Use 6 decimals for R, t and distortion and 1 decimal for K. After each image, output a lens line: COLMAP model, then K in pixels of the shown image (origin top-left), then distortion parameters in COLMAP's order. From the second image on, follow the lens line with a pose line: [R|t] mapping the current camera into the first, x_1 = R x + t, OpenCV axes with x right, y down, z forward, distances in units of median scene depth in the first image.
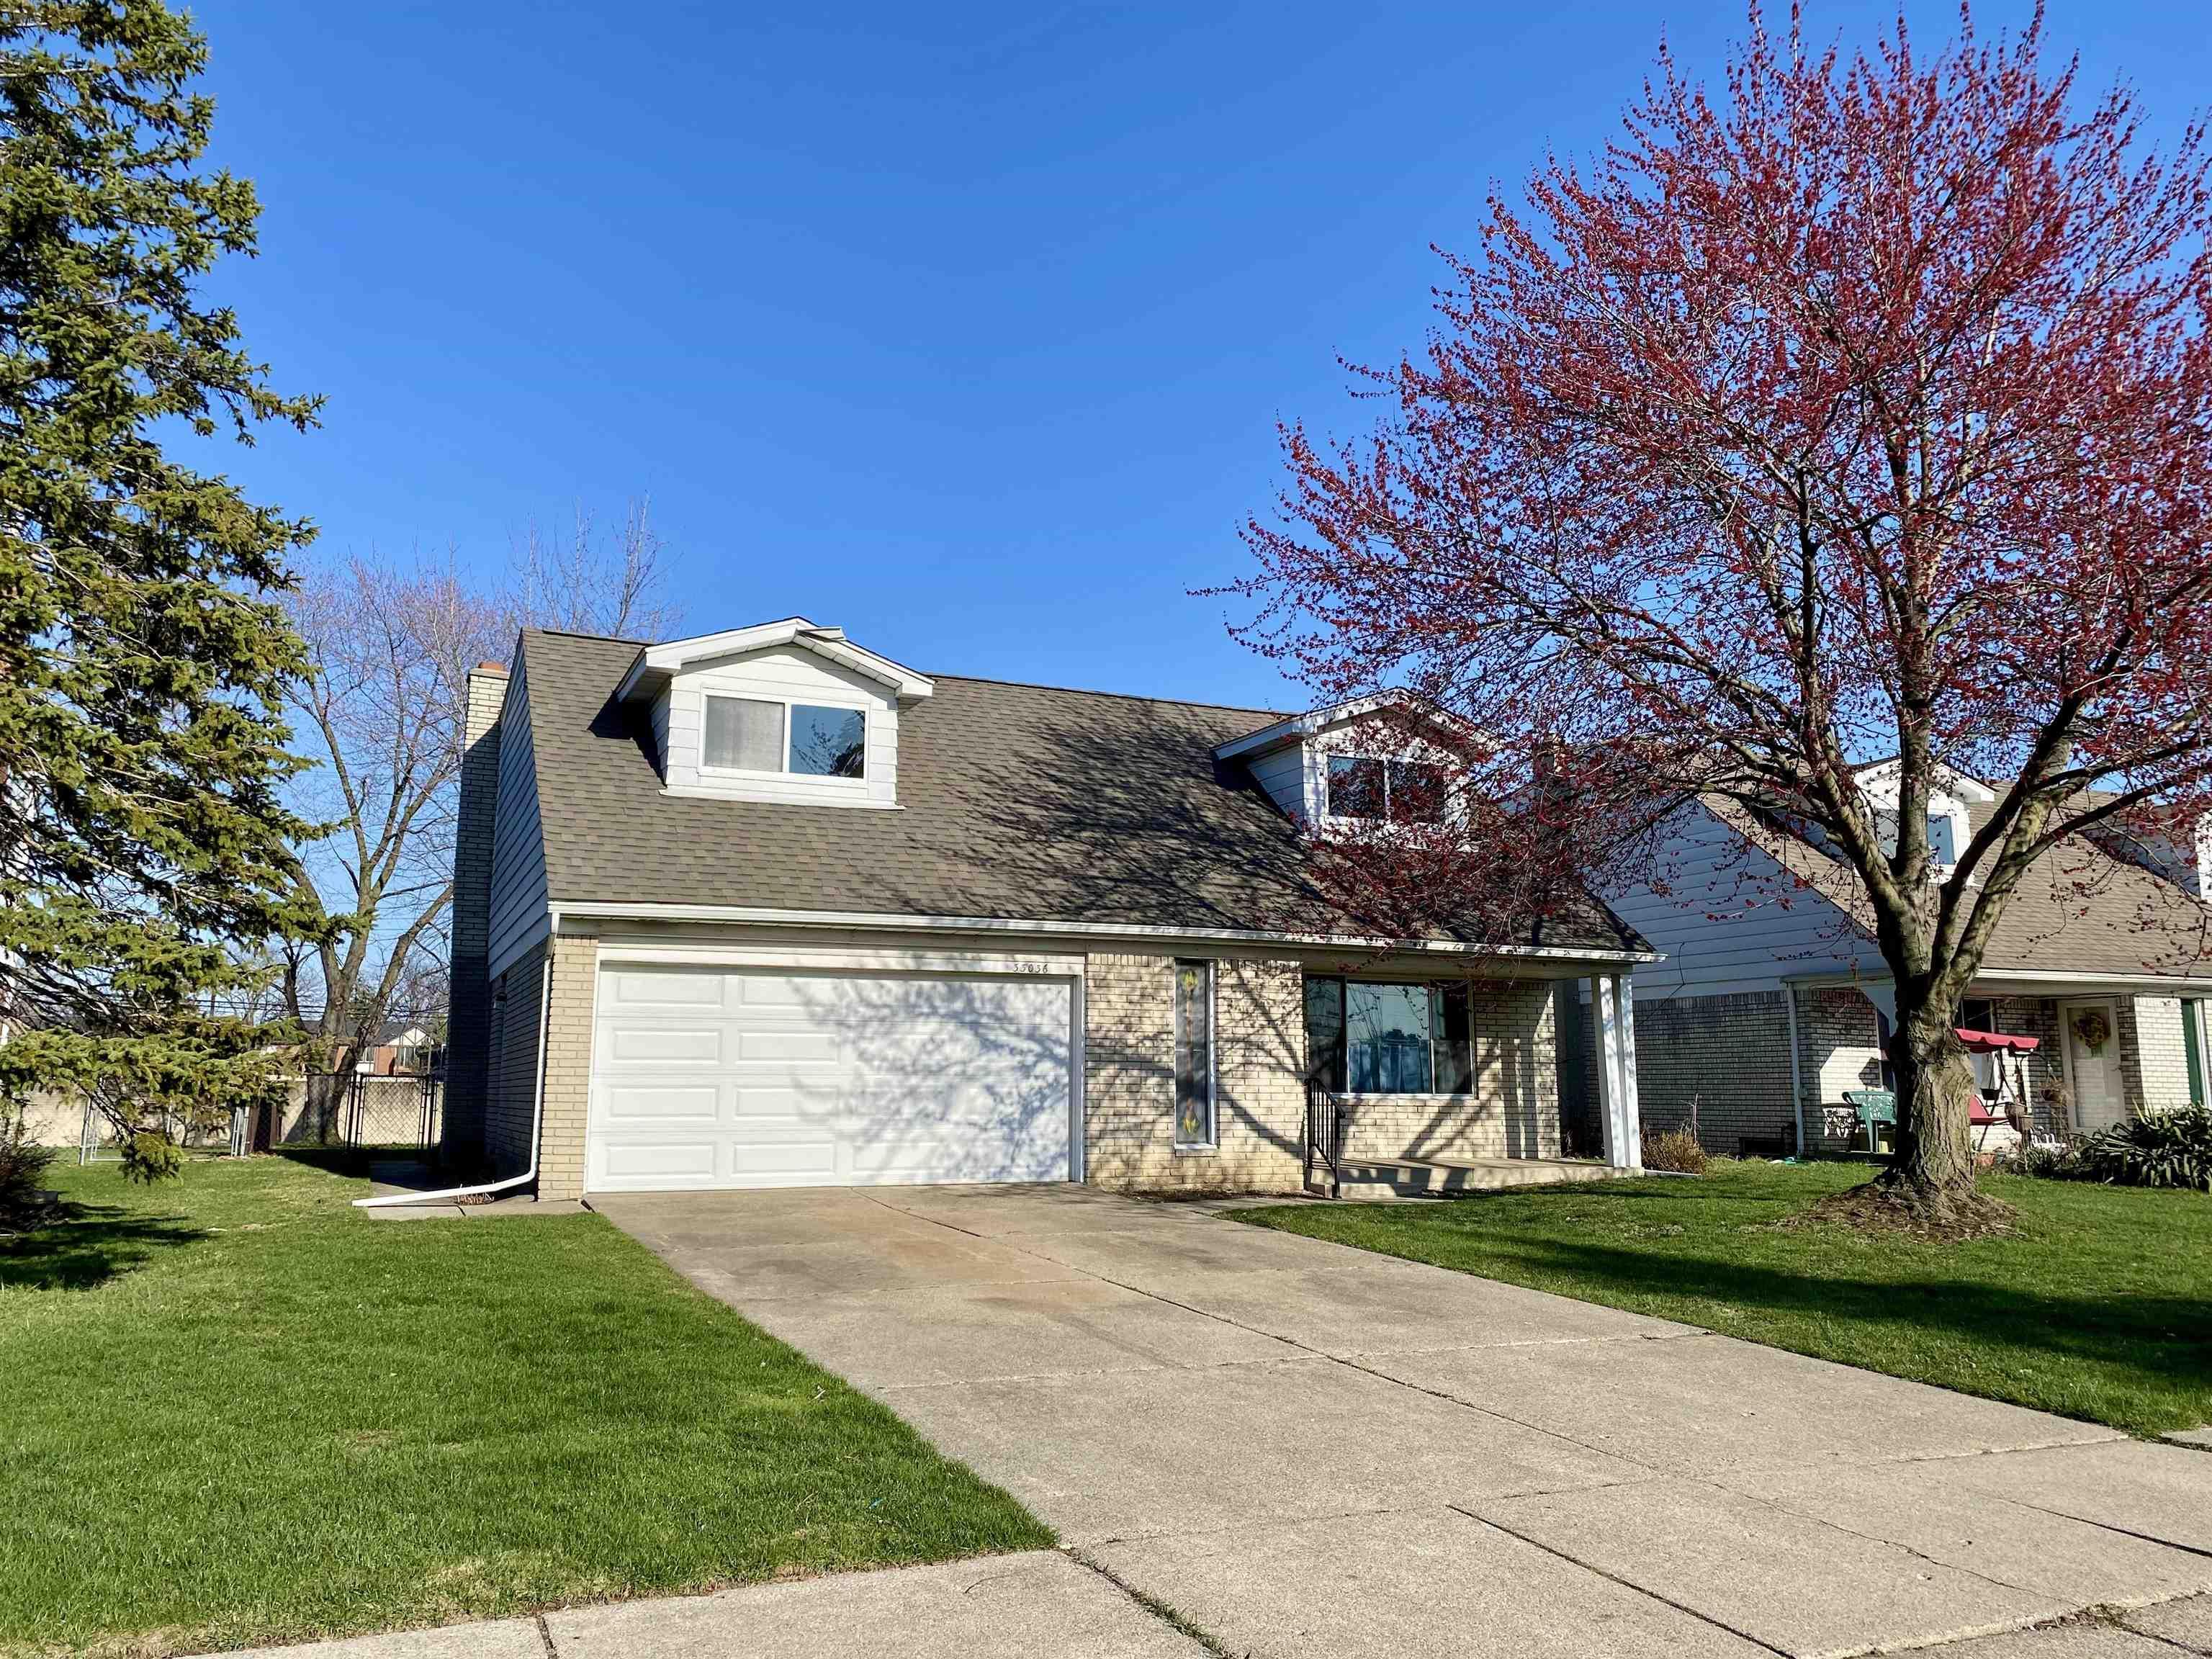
lens RADIAL K [[1641.0, 0, 1106.7], [0, 1641.0, 810.1], [0, 0, 1]] dist [0.006594, -0.029839]
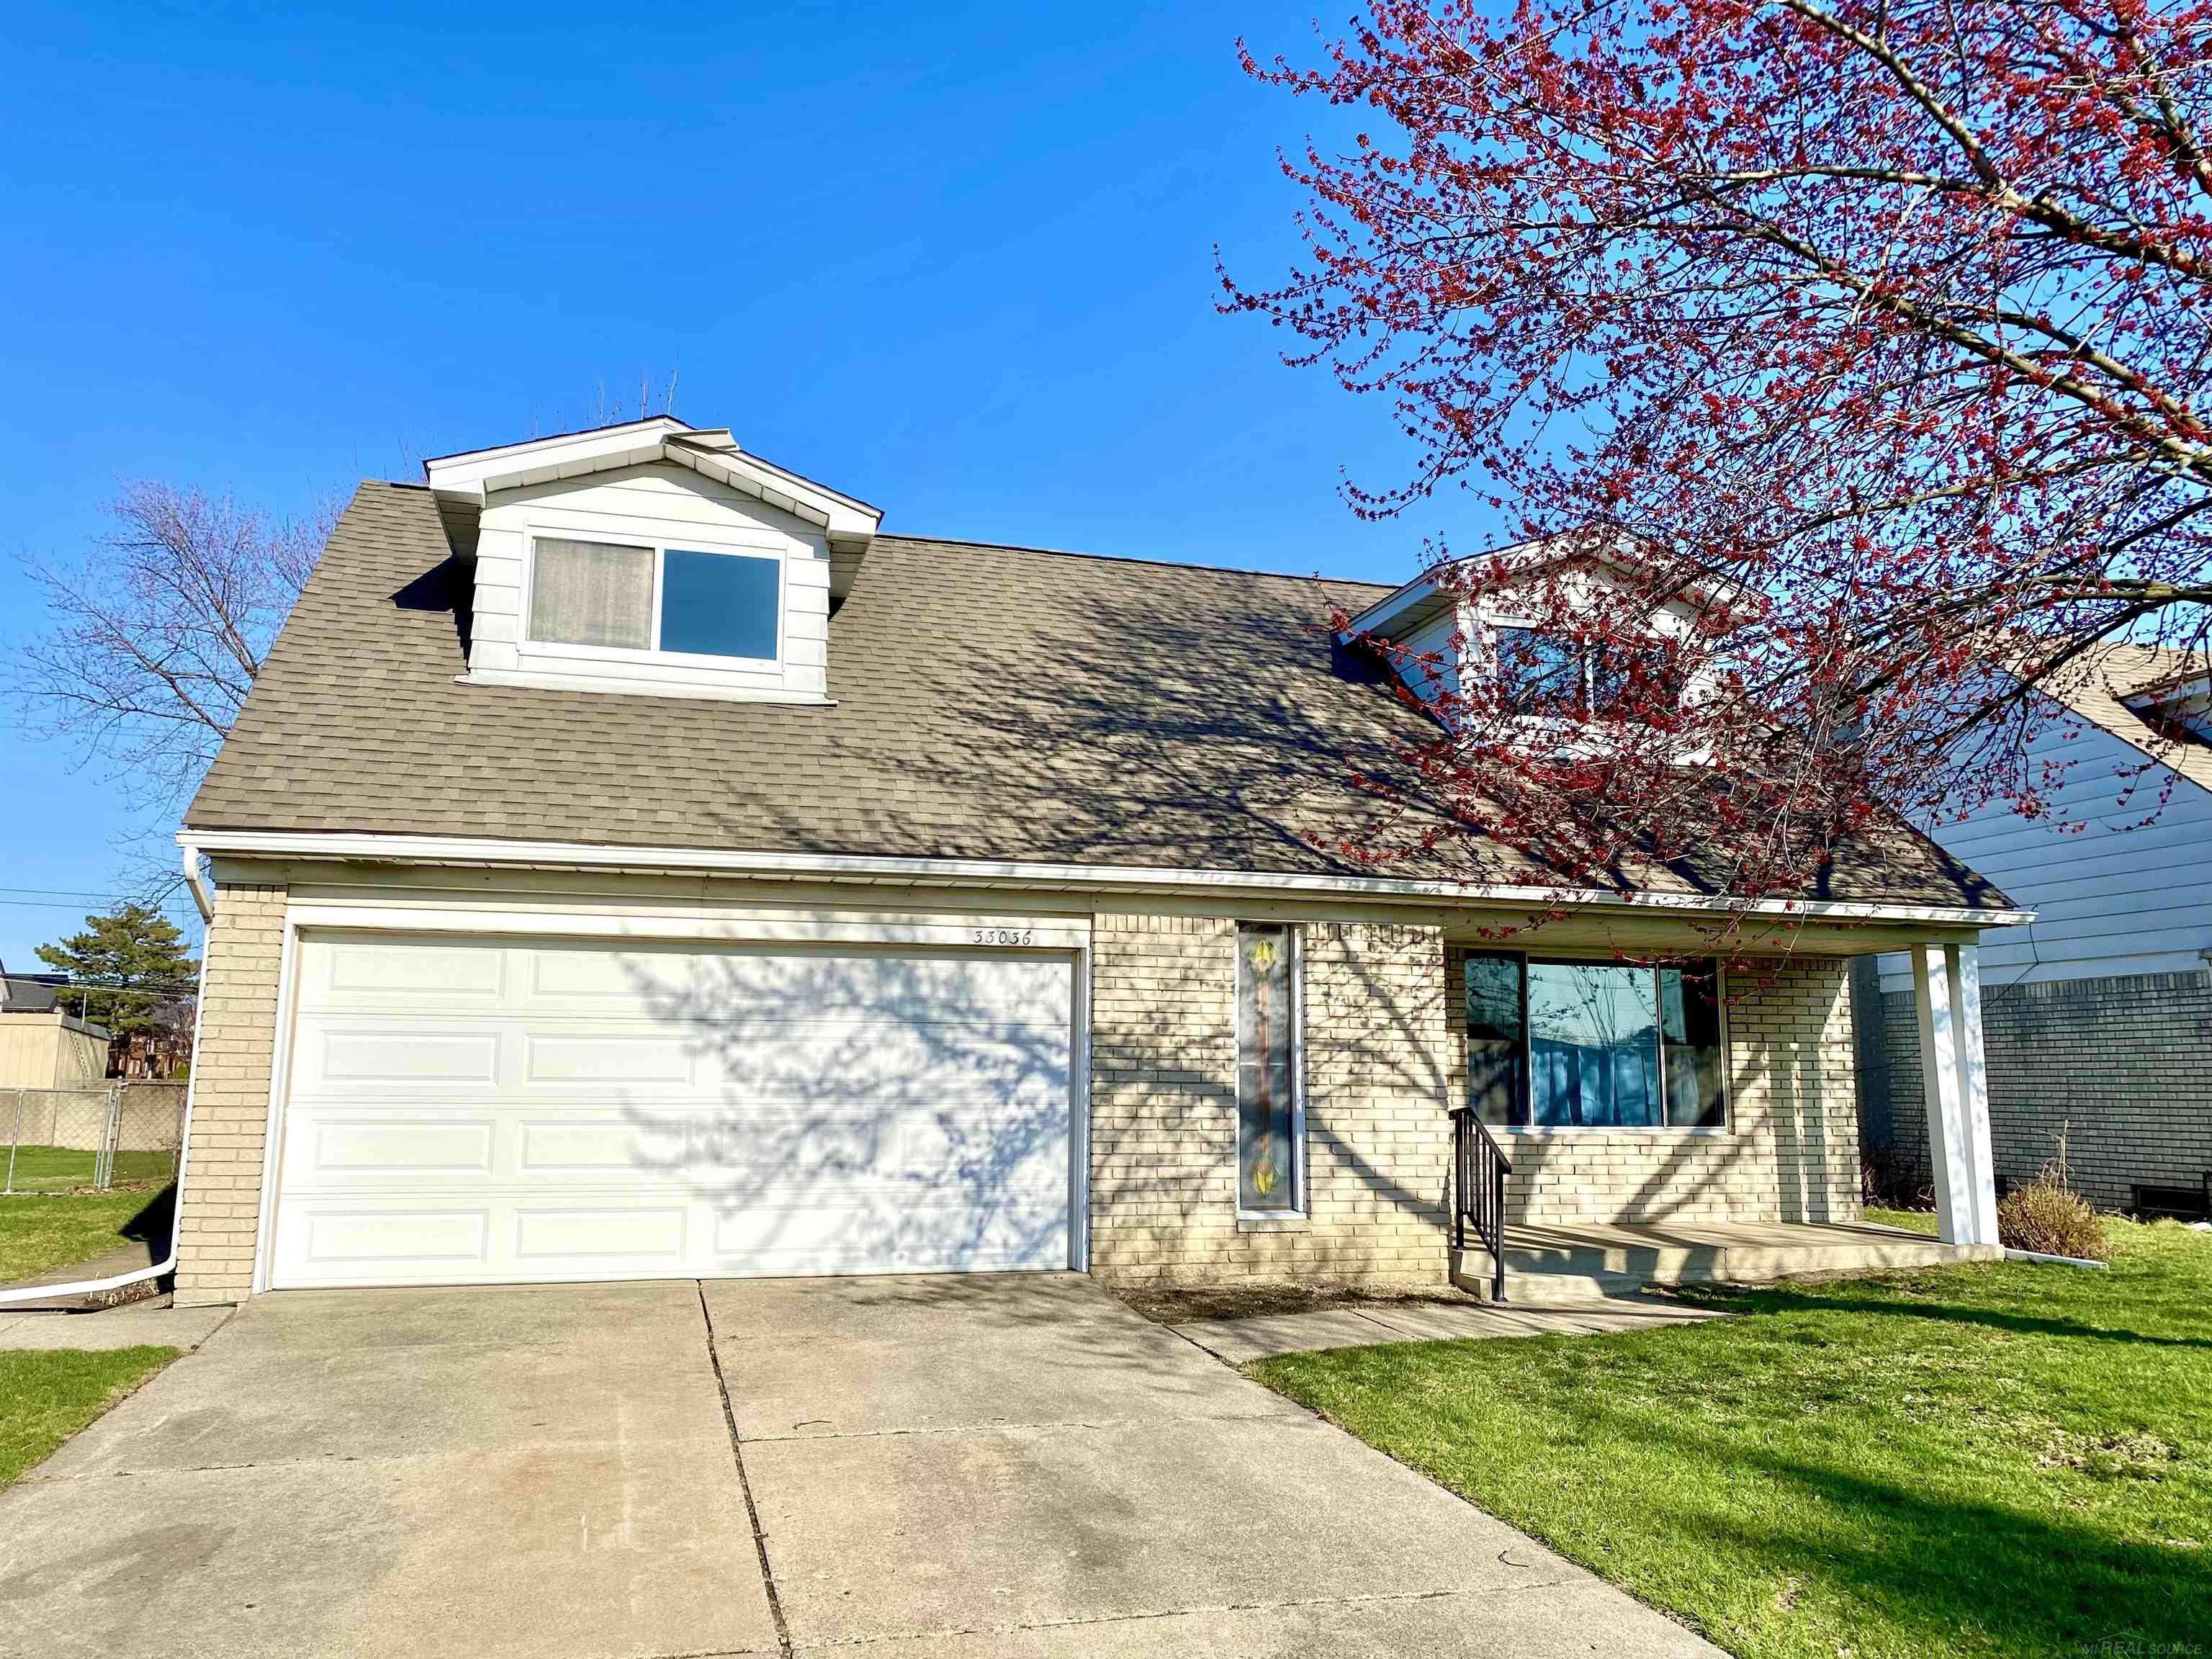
lens RADIAL K [[1641.0, 0, 1111.9], [0, 1641.0, 835.7], [0, 0, 1]] dist [0.006594, -0.029839]
pose [[0.989692, -0.016275, -0.142285, 0.083816], [0.018967, 0.999666, 0.017581, 0.044514], [0.141951, -0.020098, 0.989670, 0.352872]]
